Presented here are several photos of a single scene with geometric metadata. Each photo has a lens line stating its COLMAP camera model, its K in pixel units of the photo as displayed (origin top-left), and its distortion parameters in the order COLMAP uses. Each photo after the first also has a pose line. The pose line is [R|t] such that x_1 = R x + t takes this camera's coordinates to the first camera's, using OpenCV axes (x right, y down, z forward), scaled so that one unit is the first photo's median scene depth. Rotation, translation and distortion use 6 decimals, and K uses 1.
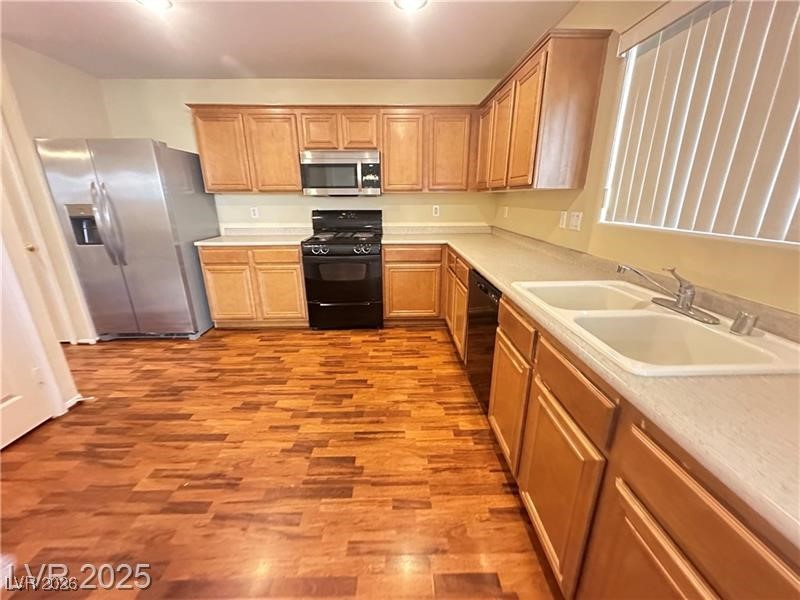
lens RADIAL K [[320.5, 0, 400.0], [0, 320.5, 300.0], [0, 0, 1]] dist [-0.001900, 0.000162]
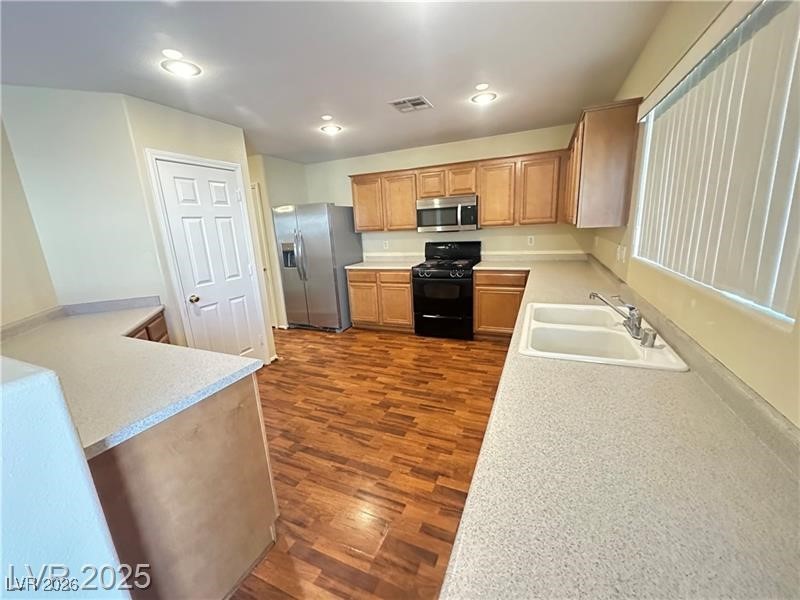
lens RADIAL K [[320.5, 0, 400.0], [0, 320.5, 300.0], [0, 0, 1]] dist [-0.001900, 0.000162]
pose [[0.906050, 0.056575, -0.419372, 0.212431], [-0.083626, 0.995417, -0.046387, 0.019619], [0.414826, 0.077099, 0.906629, -0.215515]]
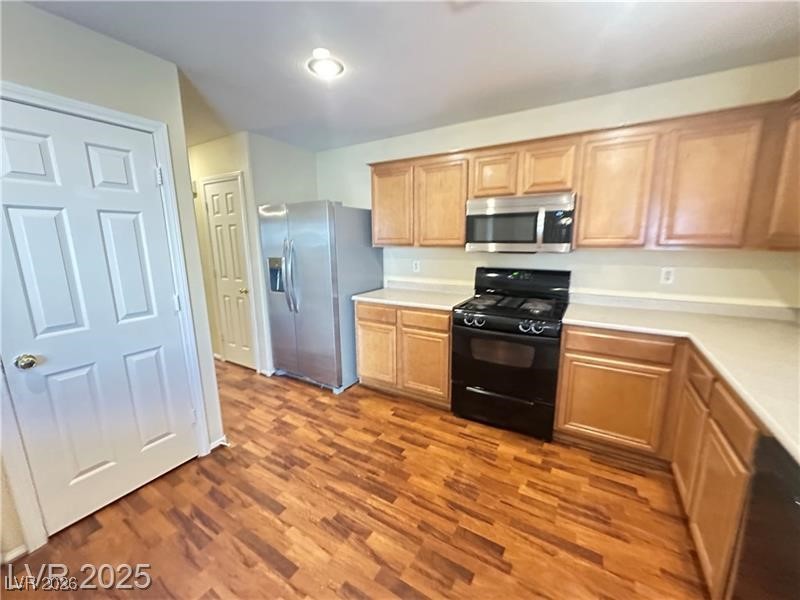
lens RADIAL K [[320.5, 0, 400.0], [0, 320.5, 300.0], [0, 0, 1]] dist [-0.001900, 0.000162]
pose [[0.843959, 0.097404, -0.527491, 0.005755], [-0.158040, 0.984877, -0.070994, -0.121890], [0.512598, 0.143281, 0.846589, 0.238963]]
